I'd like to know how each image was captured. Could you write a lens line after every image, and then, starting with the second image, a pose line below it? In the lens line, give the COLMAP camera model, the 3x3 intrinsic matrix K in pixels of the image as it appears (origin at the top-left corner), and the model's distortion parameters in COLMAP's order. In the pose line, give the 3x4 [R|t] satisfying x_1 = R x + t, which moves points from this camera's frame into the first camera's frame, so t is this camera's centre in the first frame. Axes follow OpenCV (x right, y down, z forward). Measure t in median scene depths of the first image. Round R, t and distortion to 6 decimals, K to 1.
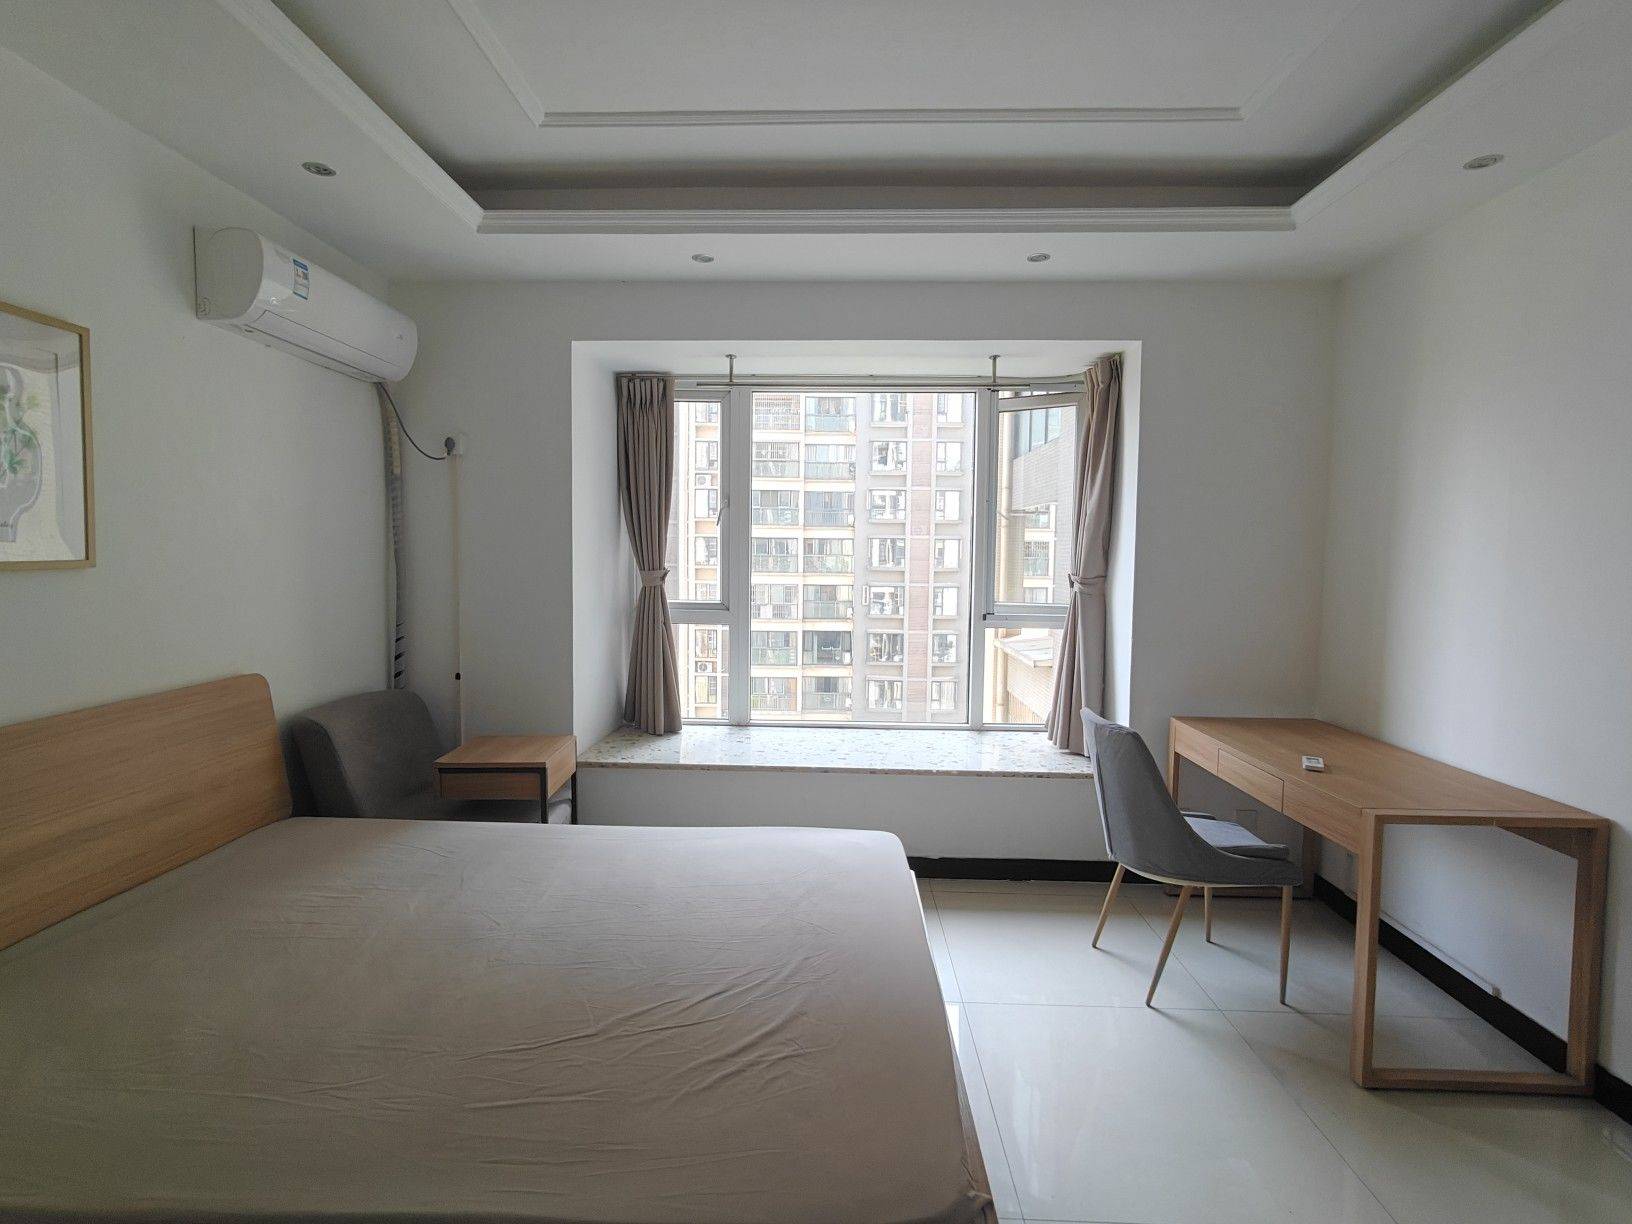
lens RADIAL K [[781.2, 0, 807.6], [0, 781.2, 595.9], [0, 0, 1]] dist [0.002915, 0.000905]
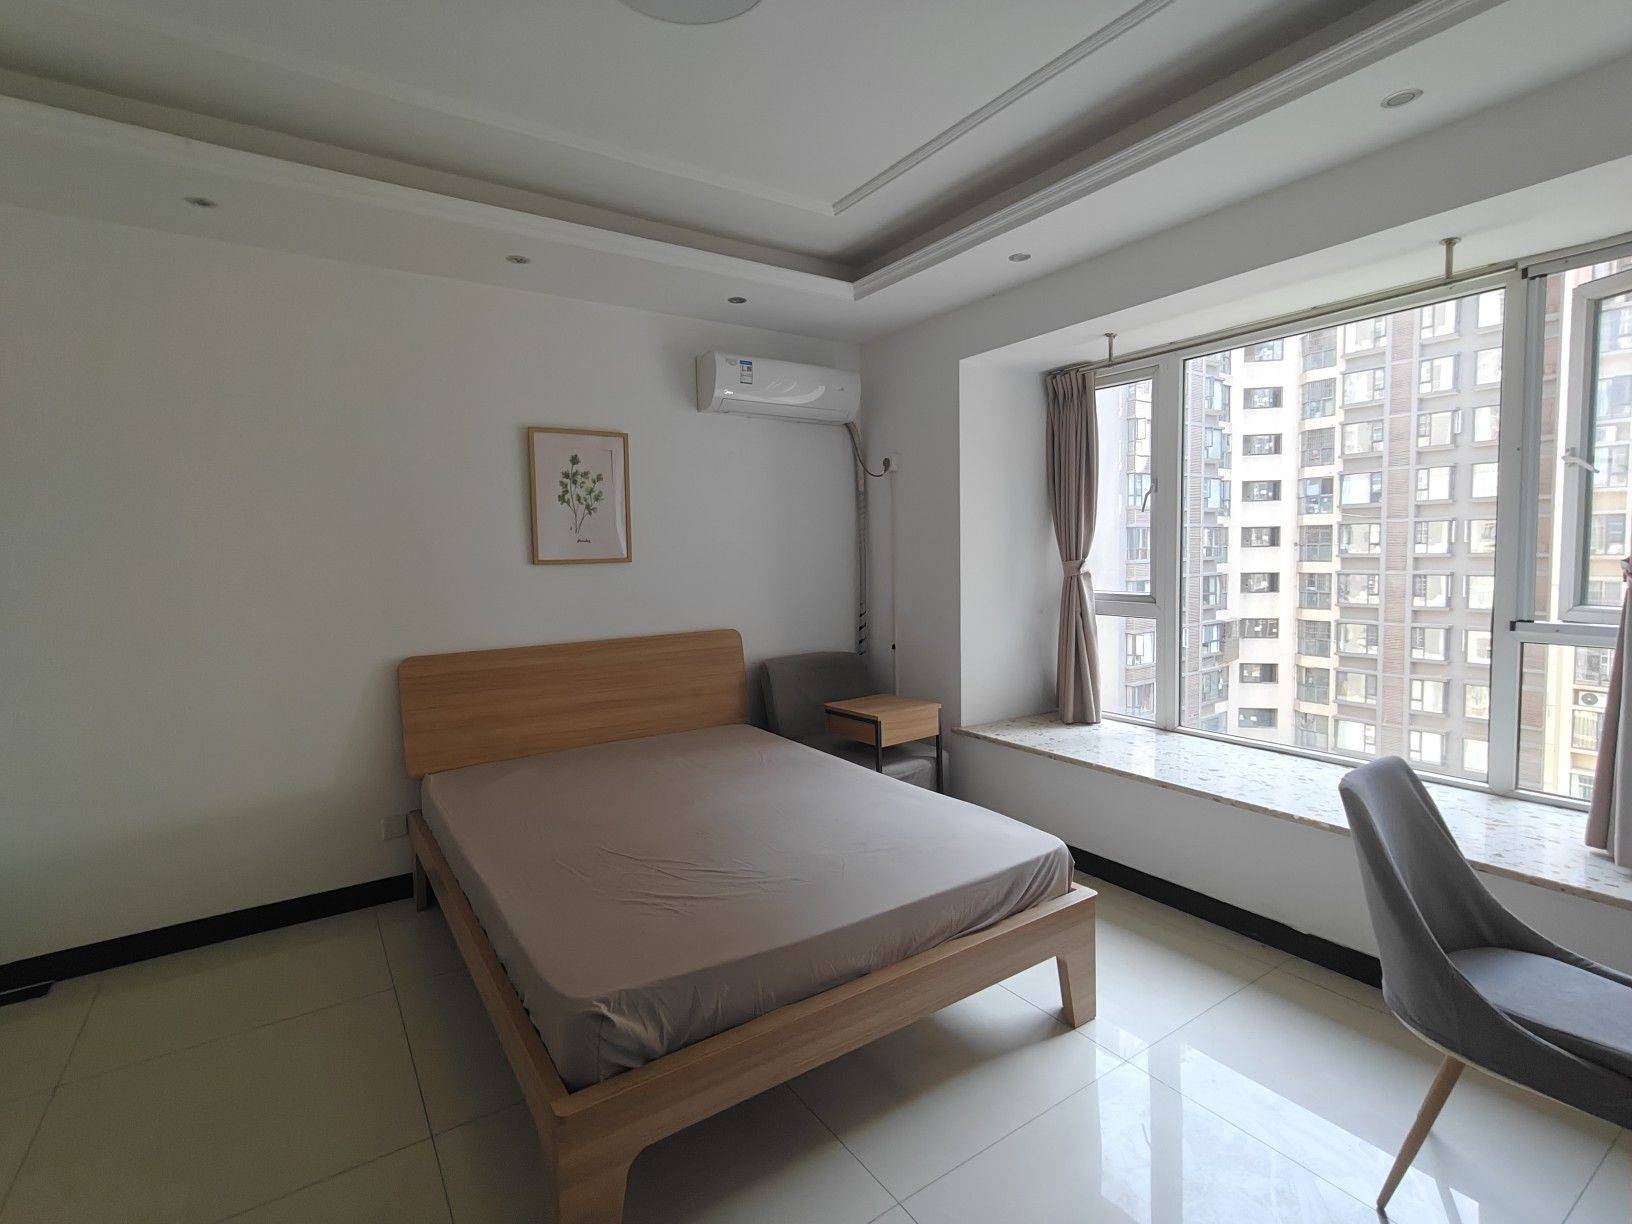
lens RADIAL K [[781.2, 0, 807.6], [0, 781.2, 595.9], [0, 0, 1]] dist [0.002915, 0.000905]
pose [[0.583878, 0.024858, -0.811461, 0.424301], [-0.019674, 0.999671, 0.016467, 0.002496], [0.811603, 0.006350, 0.584175, 0.133910]]
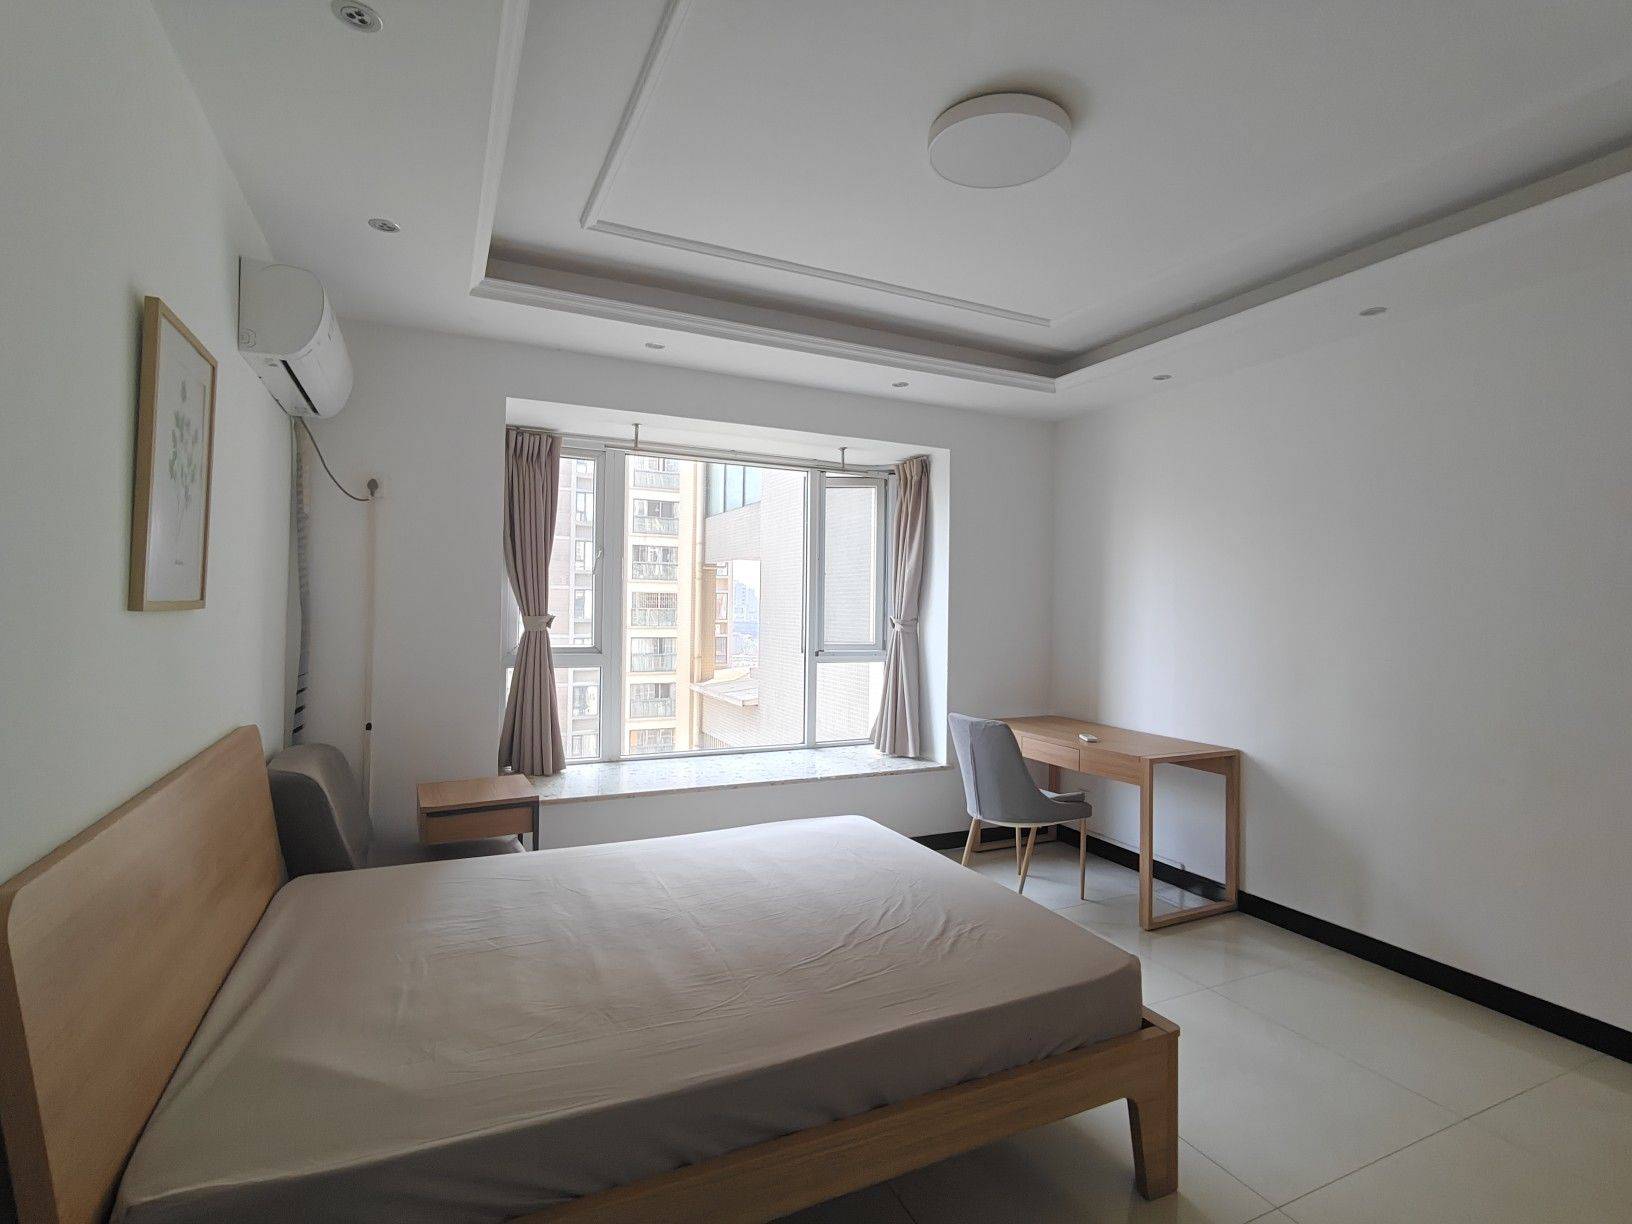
lens RADIAL K [[781.2, 0, 807.6], [0, 781.2, 595.9], [0, 0, 1]] dist [0.002915, 0.000905]
pose [[0.890535, 0.008971, 0.454827, -0.350401], [0.020794, 0.997958, -0.060398, 0.010433], [-0.454440, 0.063244, 0.888530, -0.085021]]
